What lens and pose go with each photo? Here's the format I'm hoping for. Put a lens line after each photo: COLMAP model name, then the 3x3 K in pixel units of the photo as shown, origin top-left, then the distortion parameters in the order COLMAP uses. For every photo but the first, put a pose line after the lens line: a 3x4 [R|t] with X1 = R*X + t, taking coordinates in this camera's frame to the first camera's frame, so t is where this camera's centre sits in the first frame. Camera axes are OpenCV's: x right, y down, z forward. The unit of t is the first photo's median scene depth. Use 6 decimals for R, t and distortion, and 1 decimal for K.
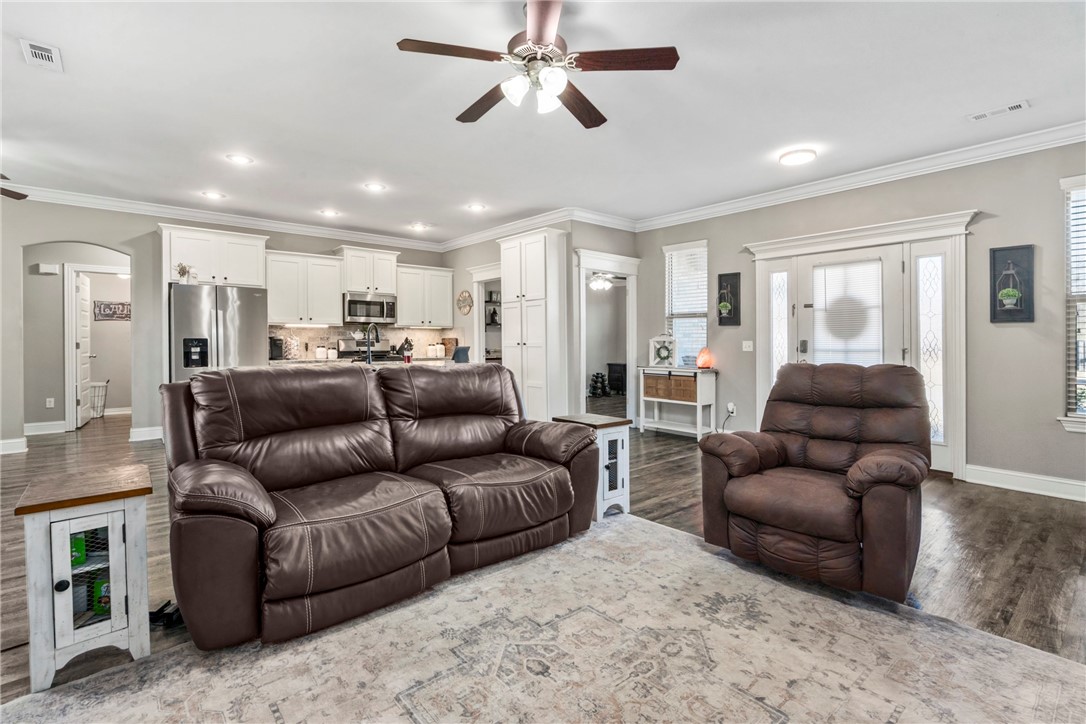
lens RADIAL K [[498.4, 0, 537.5], [0, 498.4, 340.9], [0, 0, 1]] dist [-0.007736, 0.003771]
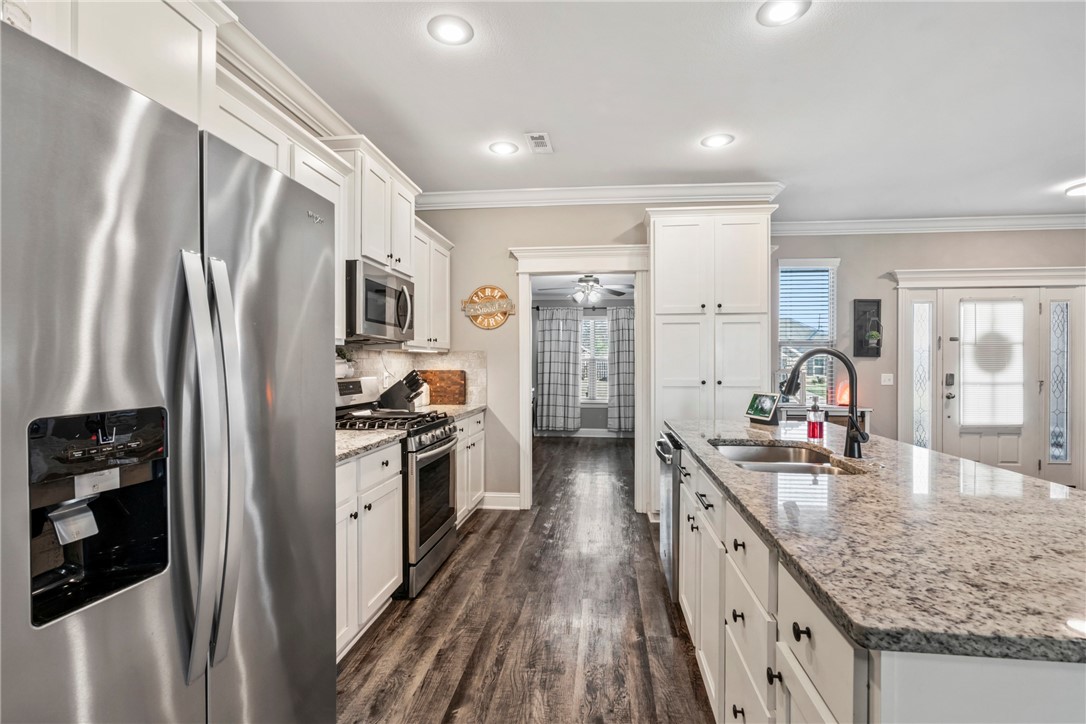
lens RADIAL K [[498.4, 0, 553.3], [0, 498.4, 364.9], [0, 0, 1]] dist [-0.007736, 0.003771]
pose [[0.726178, -0.002269, 0.687503, -0.657674], [-0.001177, 0.999989, 0.004543, -0.020093], [-0.687506, -0.004108, 0.726167, 0.745594]]
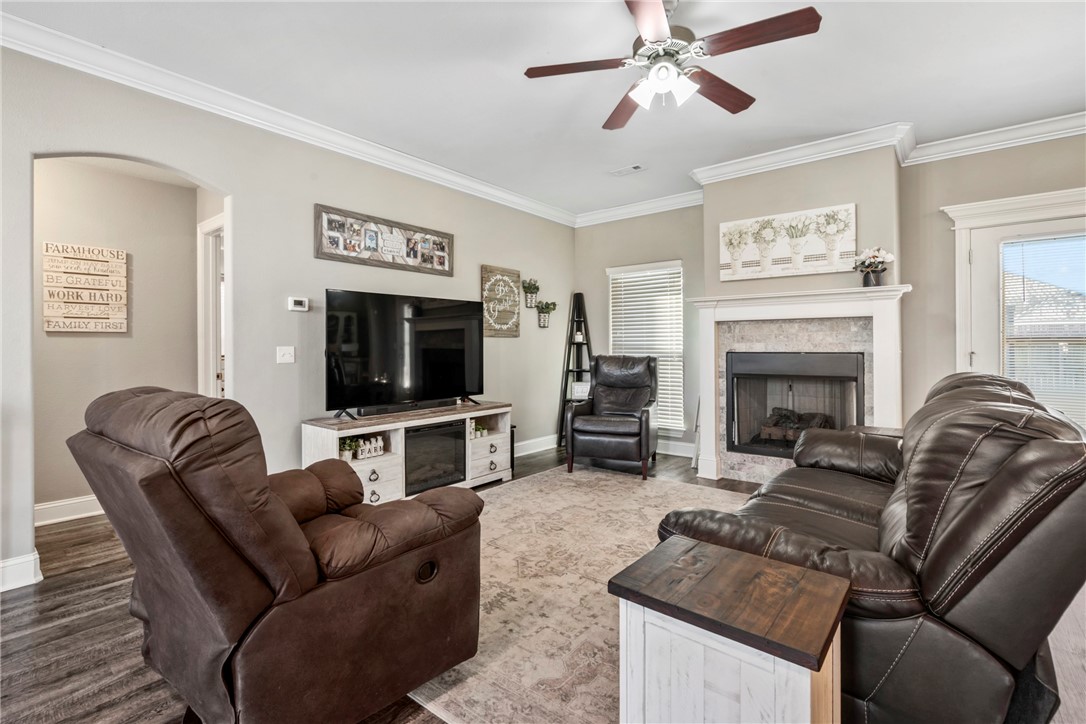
lens RADIAL K [[498.4, 0, 533.0], [0, 498.4, 348.6], [0, 0, 1]] dist [-0.007736, 0.003771]
pose [[-0.981836, 0.004116, -0.189688, 0.177681], [0.002768, 0.999969, 0.007371, 0.000283], [0.189713, 0.006712, -0.981817, 0.754202]]
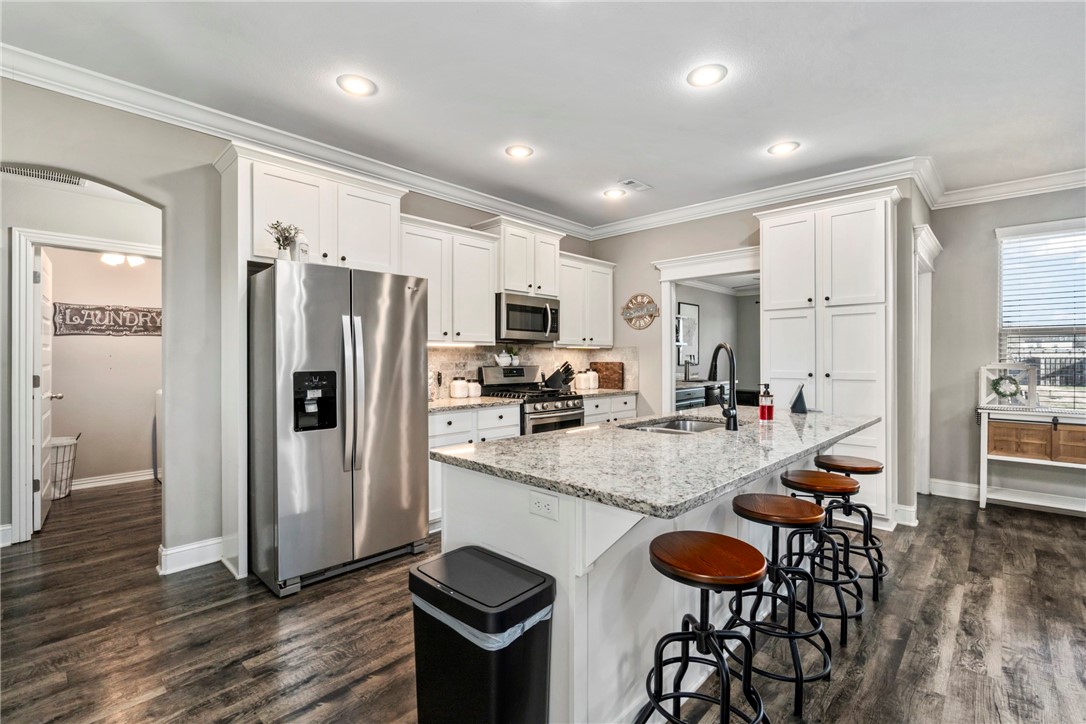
lens RADIAL K [[498.4, 0, 544.0], [0, 498.4, 359.1], [0, 0, 1]] dist [-0.007736, 0.003771]
pose [[0.994272, -0.001549, 0.106866, -0.485138], [0.001124, 0.999991, 0.004032, -0.018412], [-0.106872, -0.003889, 0.994265, 0.449530]]
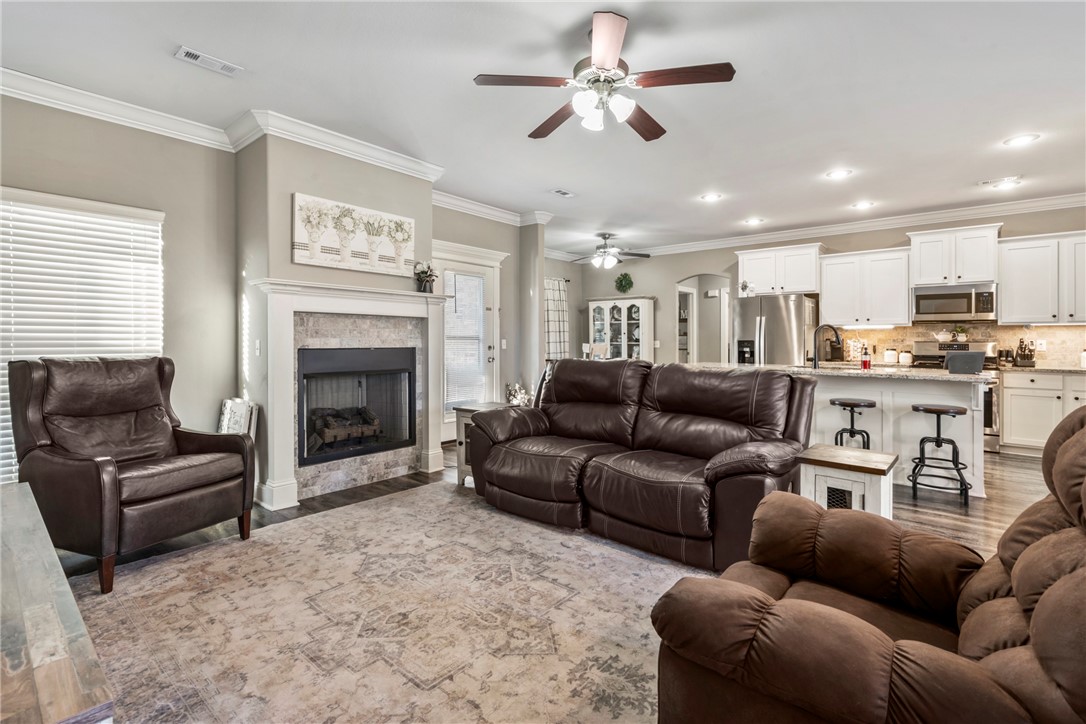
lens RADIAL K [[498.4, 0, 546.3], [0, 498.4, 342.6], [0, 0, 1]] dist [-0.007736, 0.003771]
pose [[0.179812, 0.001633, -0.983700, 0.415782], [-0.005220, 0.999986, 0.000706, 0.002003], [0.983687, 0.005008, 0.179818, 0.274949]]
